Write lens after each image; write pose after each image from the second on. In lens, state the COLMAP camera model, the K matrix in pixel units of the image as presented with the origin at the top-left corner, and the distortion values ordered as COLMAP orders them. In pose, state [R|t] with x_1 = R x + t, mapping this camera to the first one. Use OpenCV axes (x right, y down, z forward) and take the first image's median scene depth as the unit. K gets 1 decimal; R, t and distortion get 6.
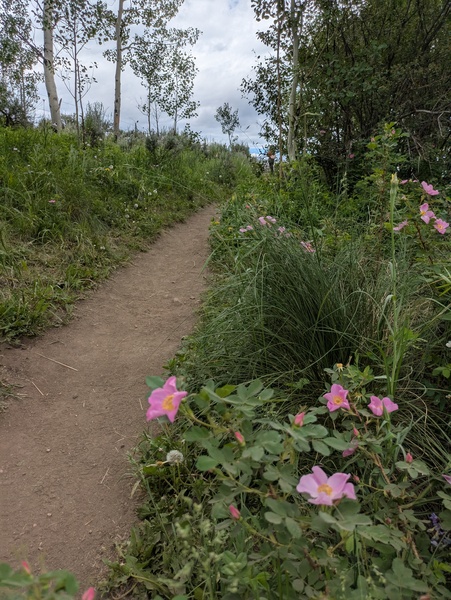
lens RADIAL K [[443.9, 0, 229.0], [0, 443.9, 300.0], [0, 0, 1]] dist [0.041062, -0.030463]
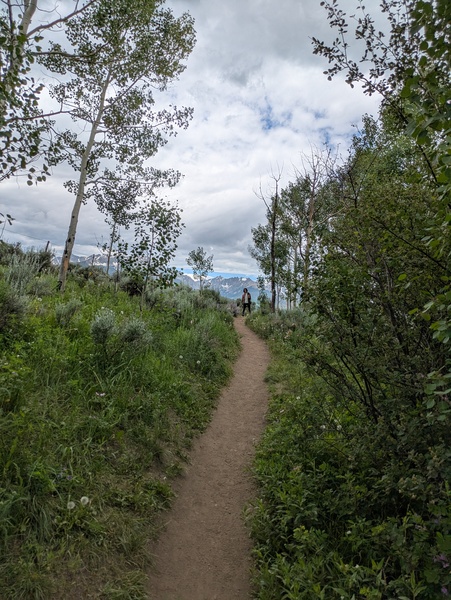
lens RADIAL K [[443.9, 0, 223.8], [0, 443.9, 298.6], [0, 0, 1]] dist [0.041062, -0.030463]
pose [[0.991899, 0.089887, 0.089765, -0.036789], [-0.063015, 0.961716, -0.266705, -0.133871], [-0.110301, 0.258888, 0.959589, 0.211635]]
